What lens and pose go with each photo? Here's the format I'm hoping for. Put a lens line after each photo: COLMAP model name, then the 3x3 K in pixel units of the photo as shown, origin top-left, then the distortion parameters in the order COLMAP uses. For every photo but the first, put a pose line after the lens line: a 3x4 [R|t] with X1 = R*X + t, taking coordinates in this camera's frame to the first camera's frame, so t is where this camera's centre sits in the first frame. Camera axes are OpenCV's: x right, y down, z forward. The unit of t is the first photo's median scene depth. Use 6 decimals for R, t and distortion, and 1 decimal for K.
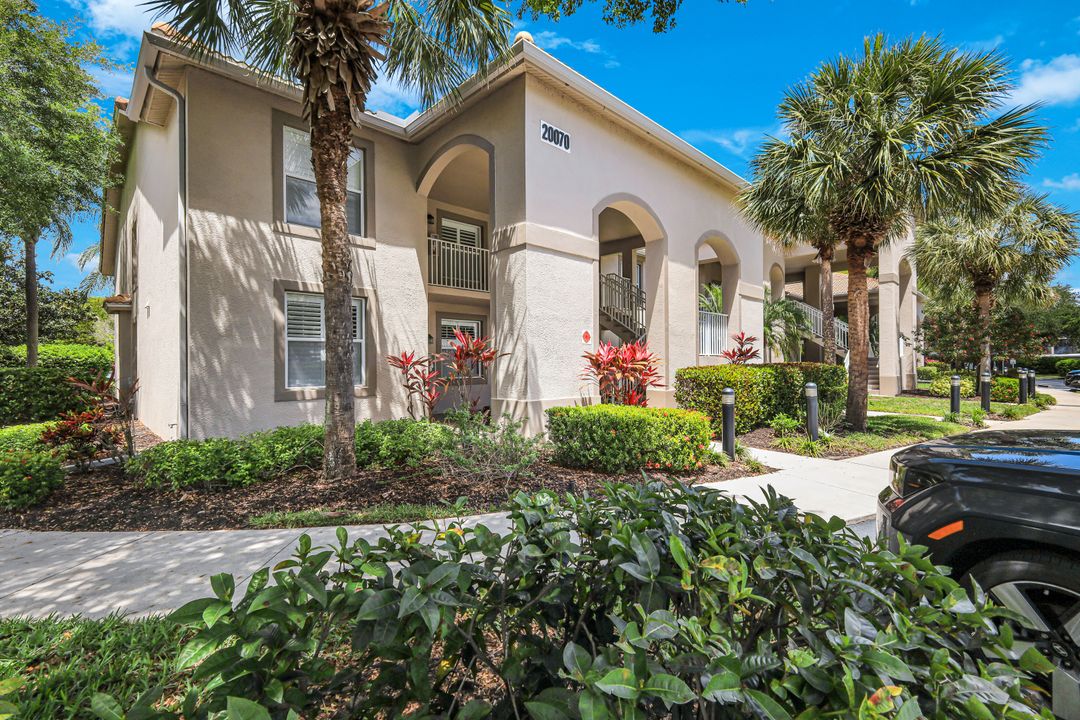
lens RADIAL K [[469.8, 0, 541.5], [0, 469.8, 357.9], [0, 0, 1]] dist [0.001365, 0.000086]
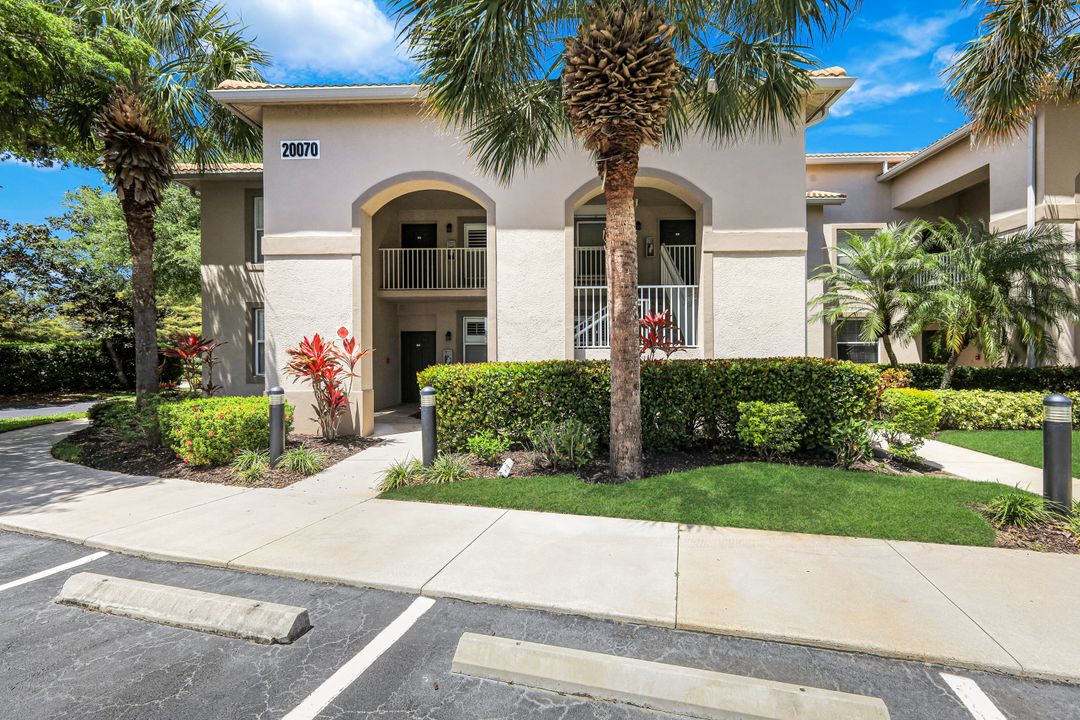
lens RADIAL K [[469.8, 0, 541.2], [0, 469.8, 357.3], [0, 0, 1]] dist [0.001365, 0.000086]
pose [[0.659118, 0.008243, -0.751994, 1.205473], [-0.006399, 0.999965, 0.005353, 0.006081], [0.752012, 0.001284, 0.659148, 0.684070]]
